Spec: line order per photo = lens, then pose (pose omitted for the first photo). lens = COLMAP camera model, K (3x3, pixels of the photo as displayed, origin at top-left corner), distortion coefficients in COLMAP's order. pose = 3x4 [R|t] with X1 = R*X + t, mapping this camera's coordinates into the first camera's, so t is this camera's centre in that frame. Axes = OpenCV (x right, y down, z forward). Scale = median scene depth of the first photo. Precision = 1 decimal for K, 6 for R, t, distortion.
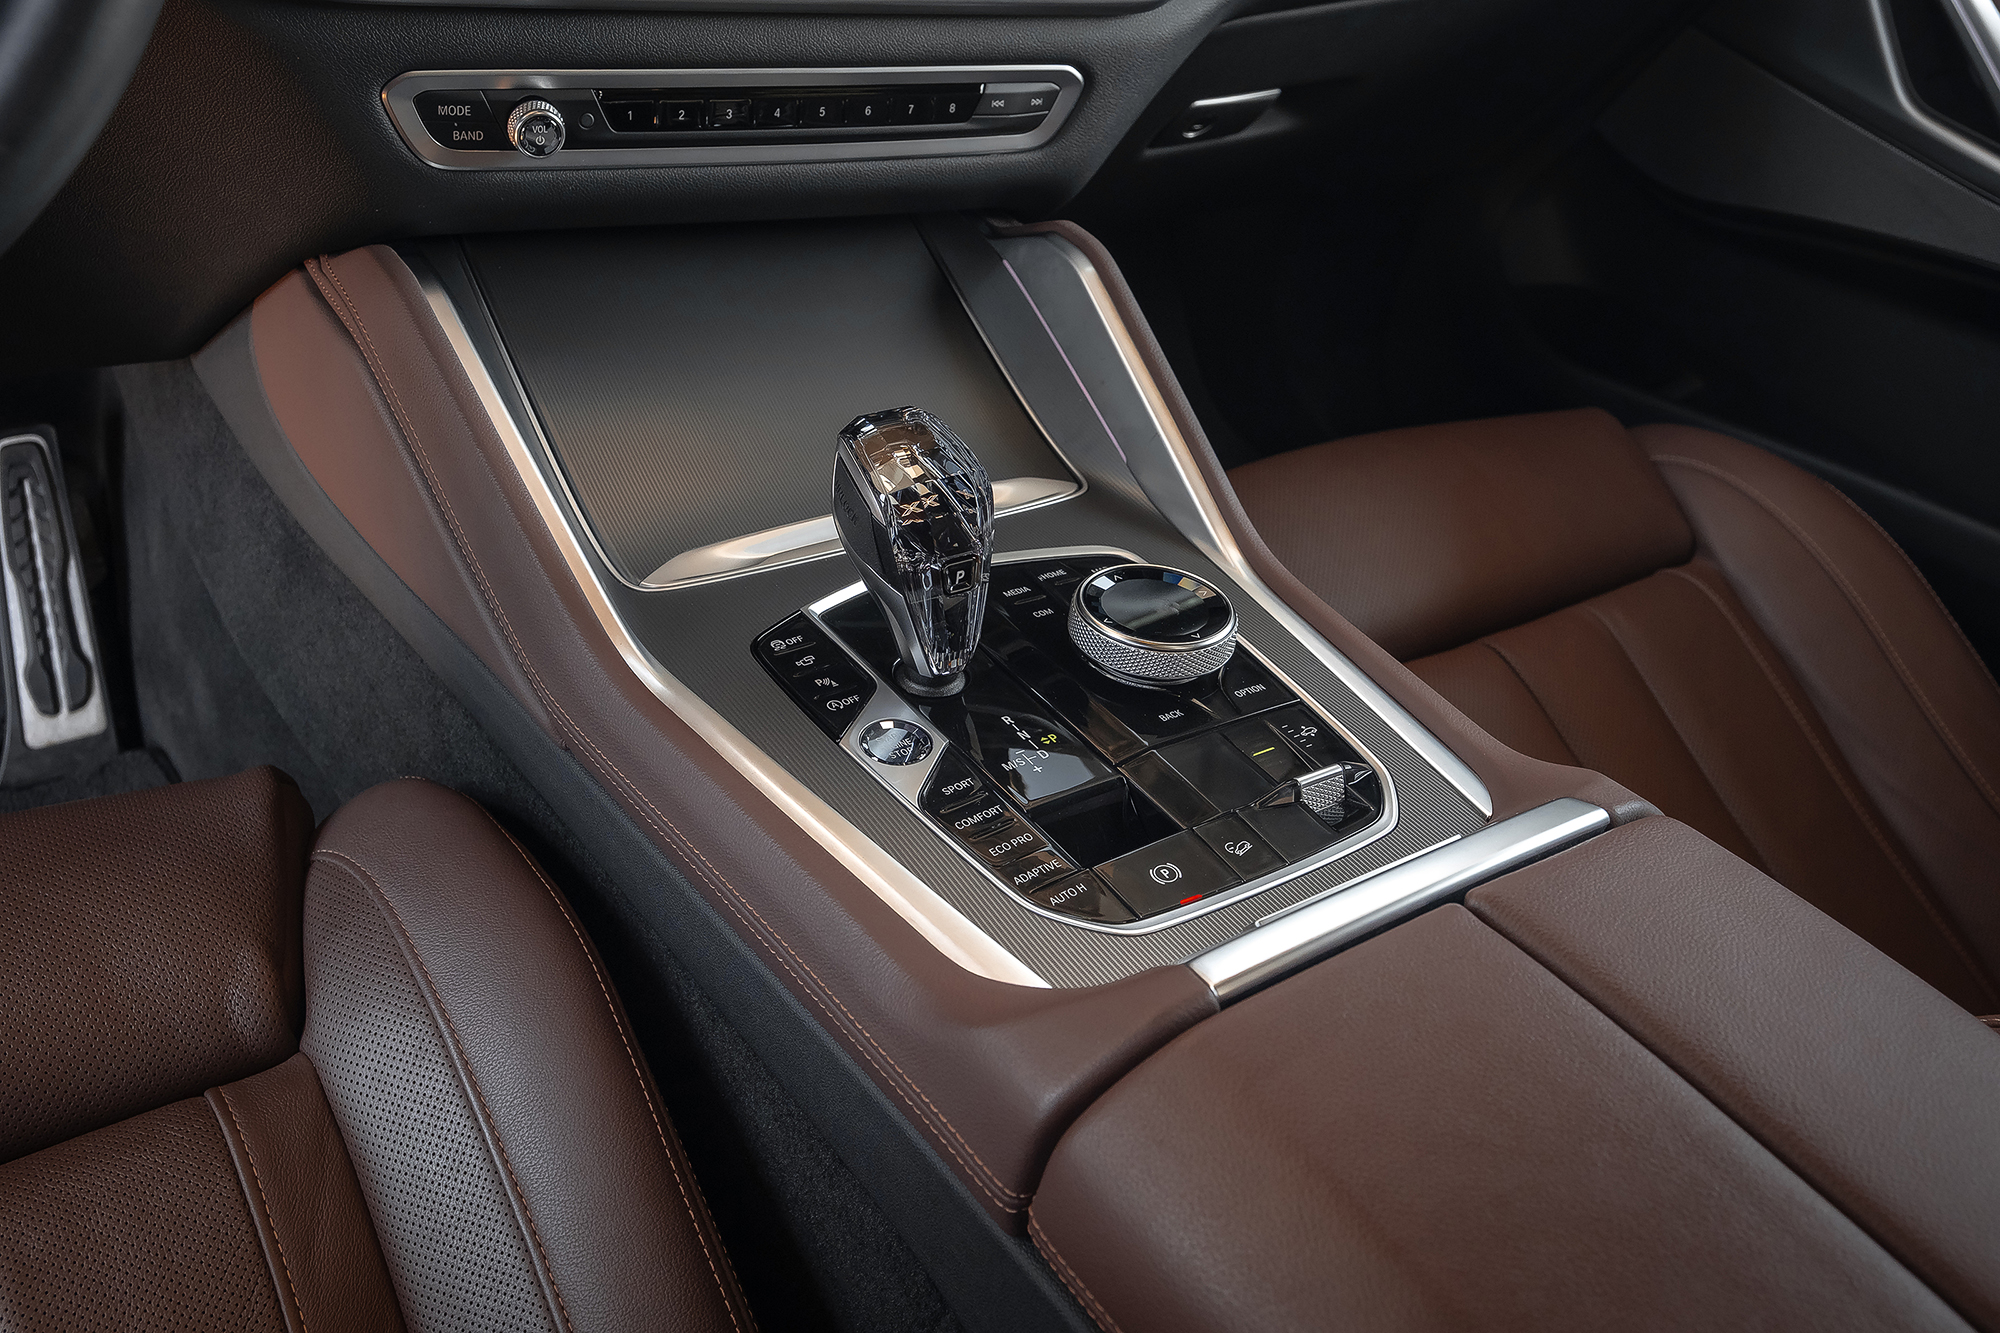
lens RADIAL K [[1773.3, 0, 940.1], [0, 1773.3, 684.3], [0, 0, 1]] dist [-0.008776, -0.012565]
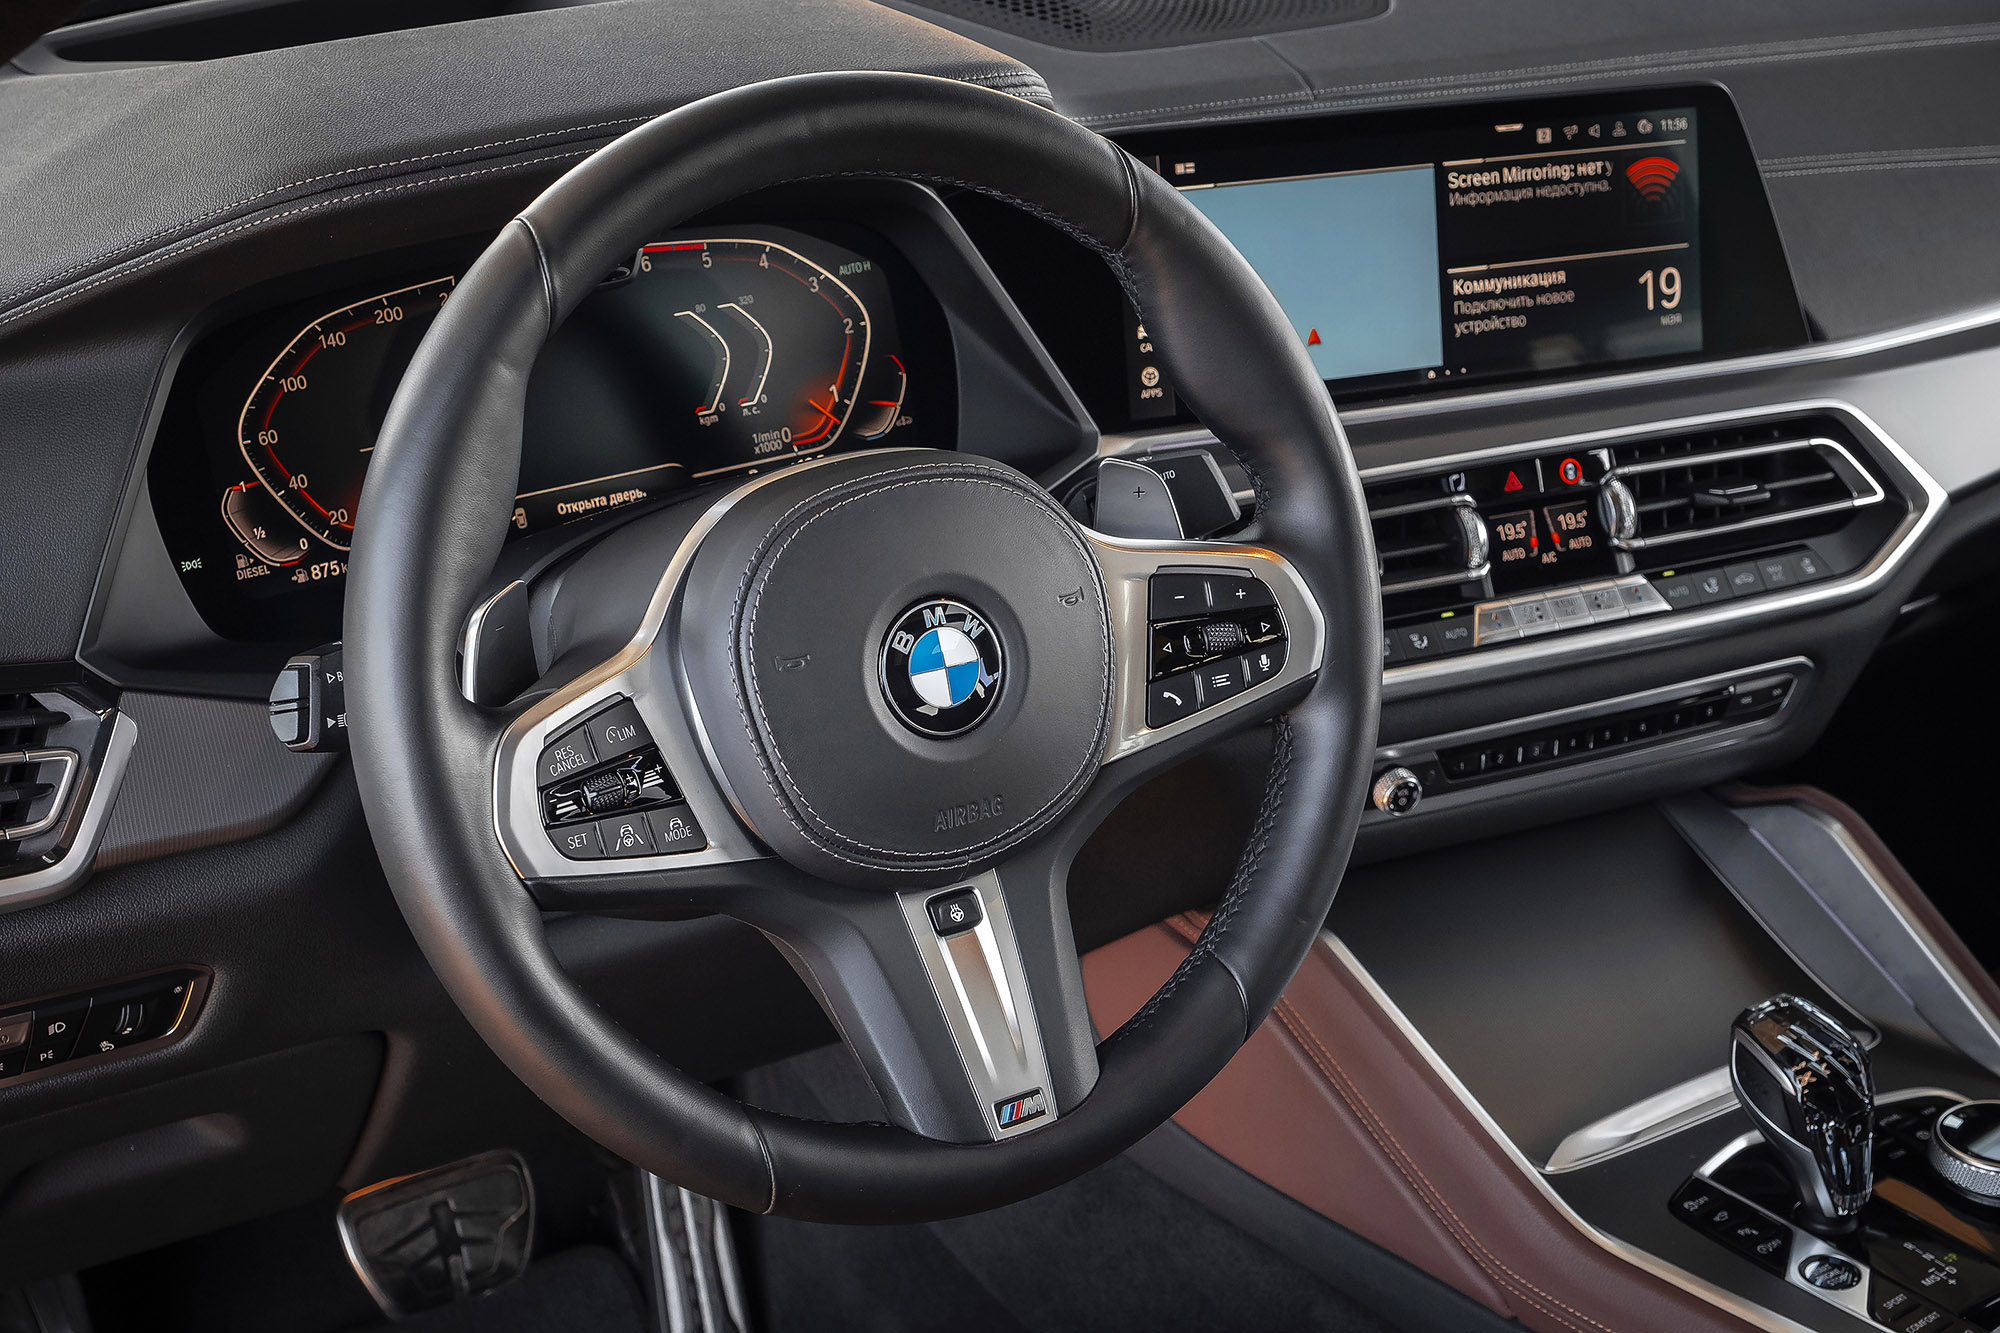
lens RADIAL K [[2914.3, 0, 1006.8], [0, 2914.3, 675.2], [0, 0, 1]] dist [0.001311, 0.000000]
pose [[0.991303, -0.119213, -0.055740, -0.355996], [0.103903, 0.968932, -0.224442, 0.021785], [0.080764, 0.216699, 0.972892, -0.903893]]
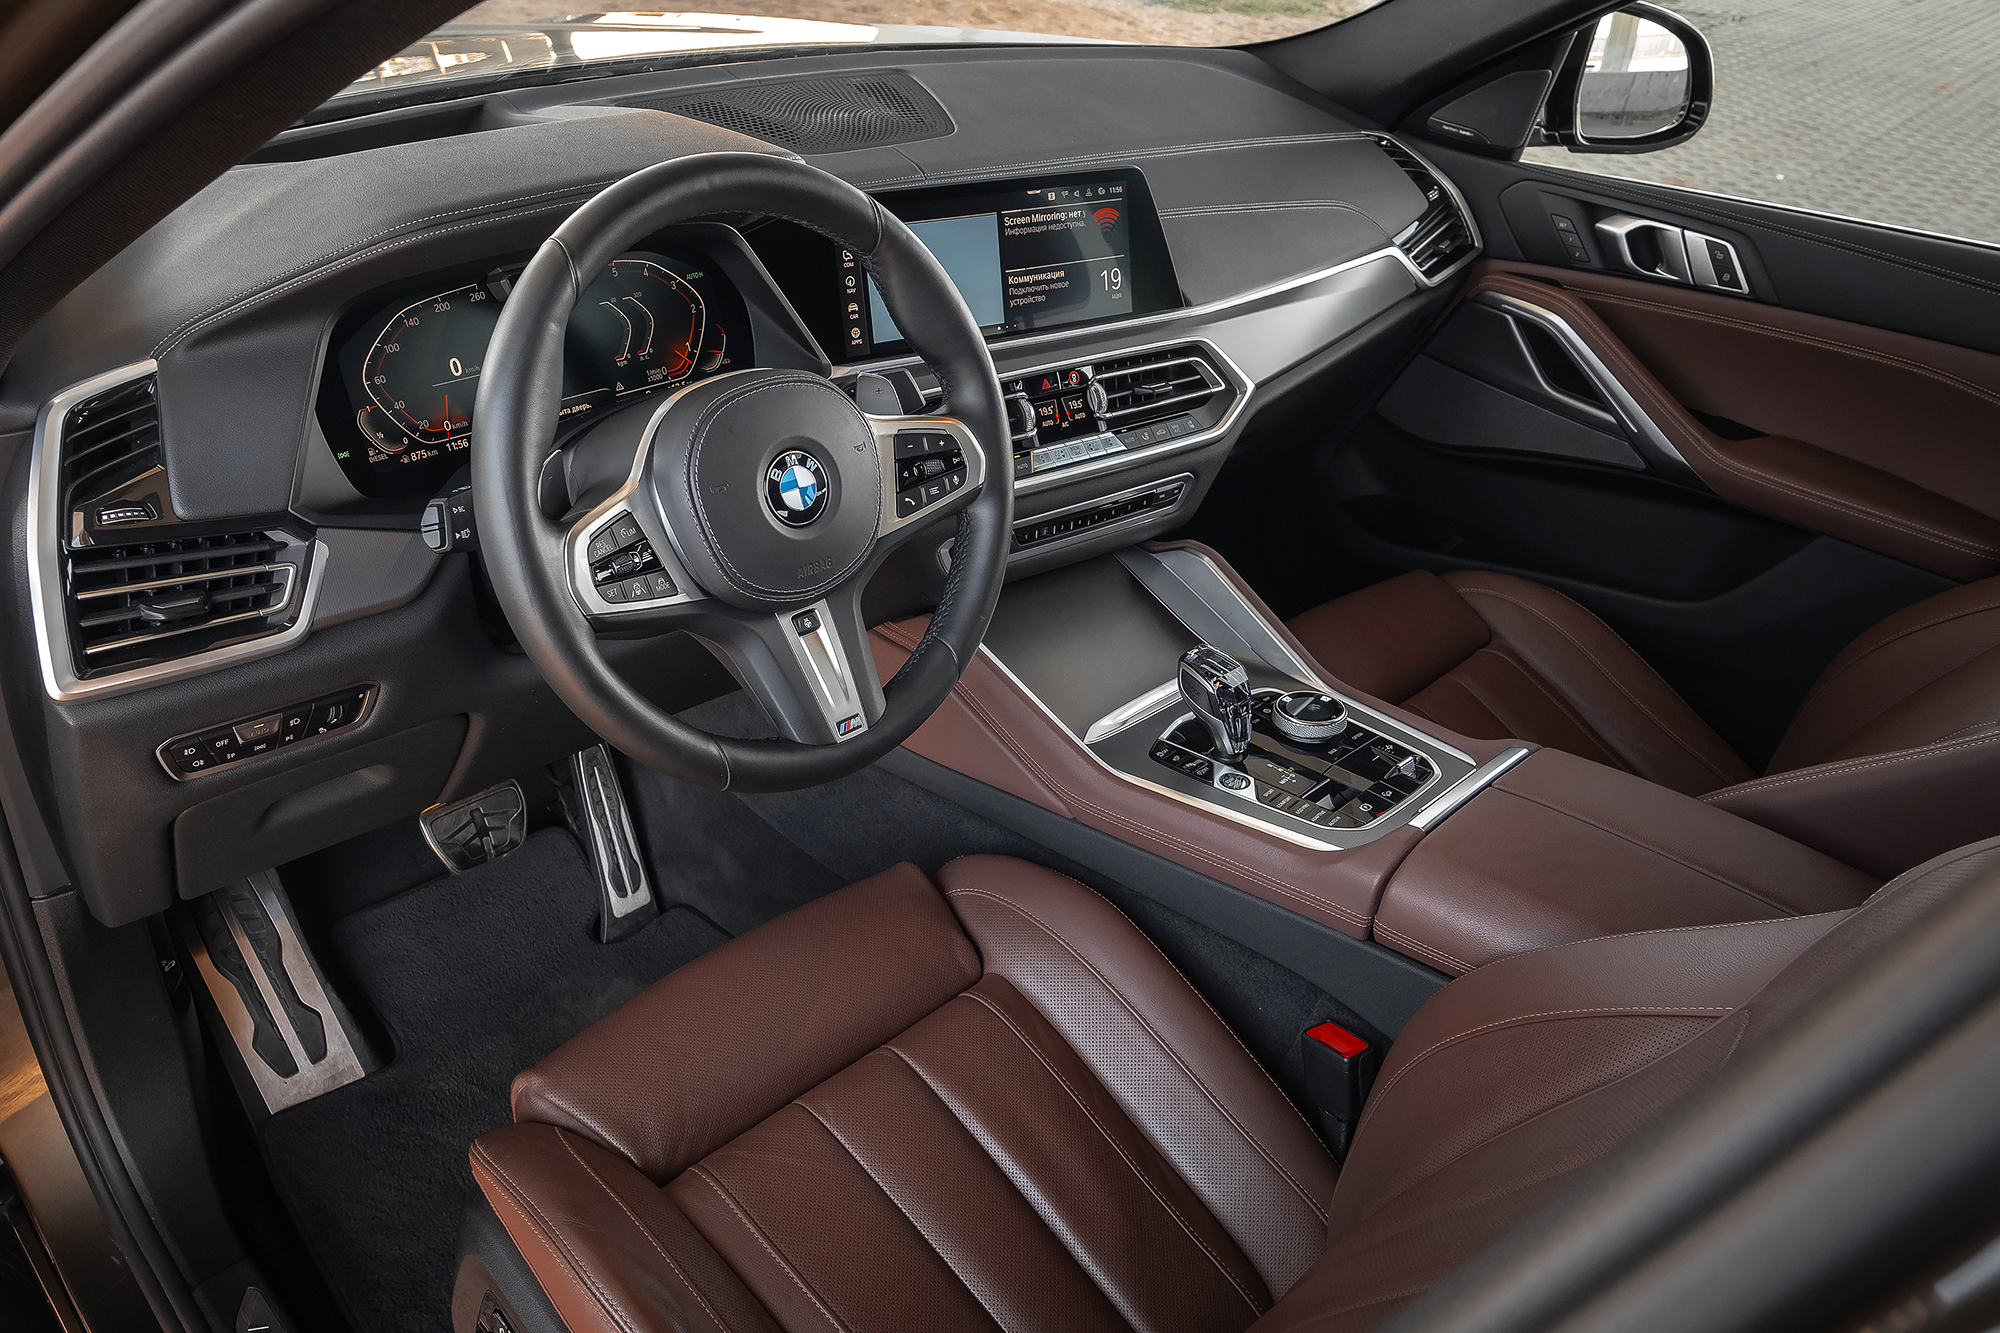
lens RADIAL K [[1515.2, 0, 927.5], [0, 1515.2, 683.6], [0, 0, 1]] dist [-0.020512, 0.011077]
pose [[0.979125, -0.181437, 0.091624, -0.500404], [0.189904, 0.977280, -0.094133, 0.014827], [-0.072463, 0.109568, 0.991334, -0.851062]]
